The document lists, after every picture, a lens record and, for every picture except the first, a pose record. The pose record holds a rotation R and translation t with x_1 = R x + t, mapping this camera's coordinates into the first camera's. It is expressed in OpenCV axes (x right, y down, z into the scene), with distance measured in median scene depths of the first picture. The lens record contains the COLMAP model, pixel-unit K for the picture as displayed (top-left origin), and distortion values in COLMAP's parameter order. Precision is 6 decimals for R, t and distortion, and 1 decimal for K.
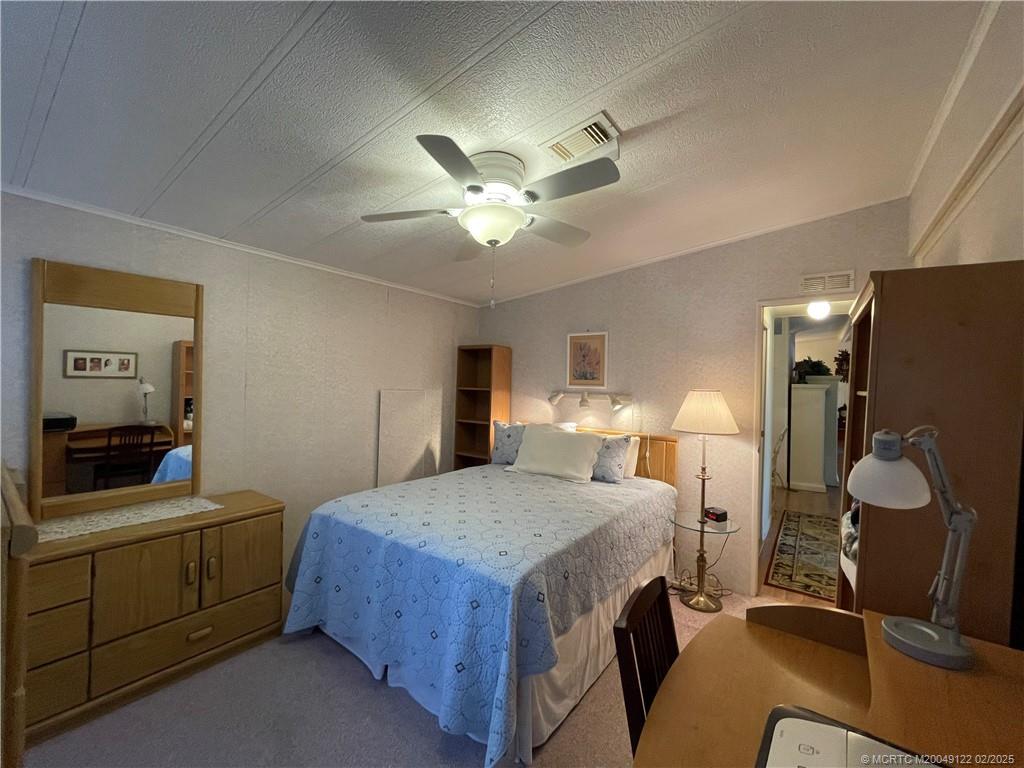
lens RADIAL K [[419.2, 0, 515.0], [0, 419.2, 384.3], [0, 0, 1]] dist [-0.002696, 0.000638]
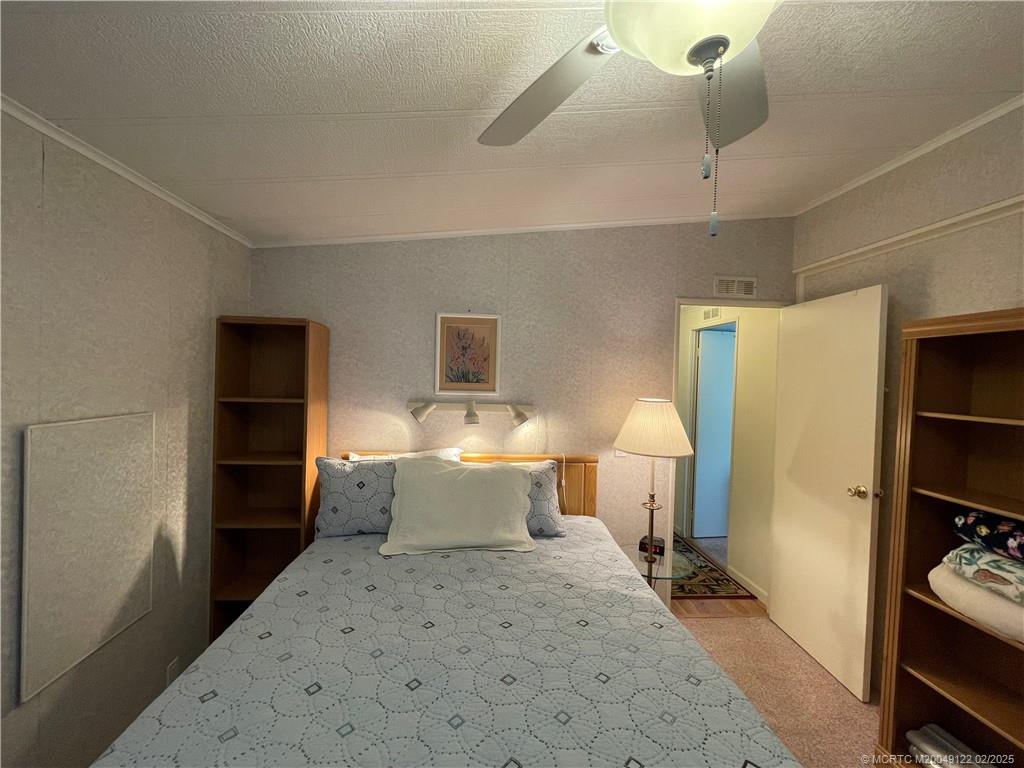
lens RADIAL K [[419.2, 0, 510.0], [0, 419.2, 381.4], [0, 0, 1]] dist [-0.002696, 0.000638]
pose [[0.761120, -0.015161, 0.648434, -0.215383], [-0.007348, 0.999461, 0.031993, -0.034461], [-0.648569, -0.029115, 0.760598, 0.420189]]
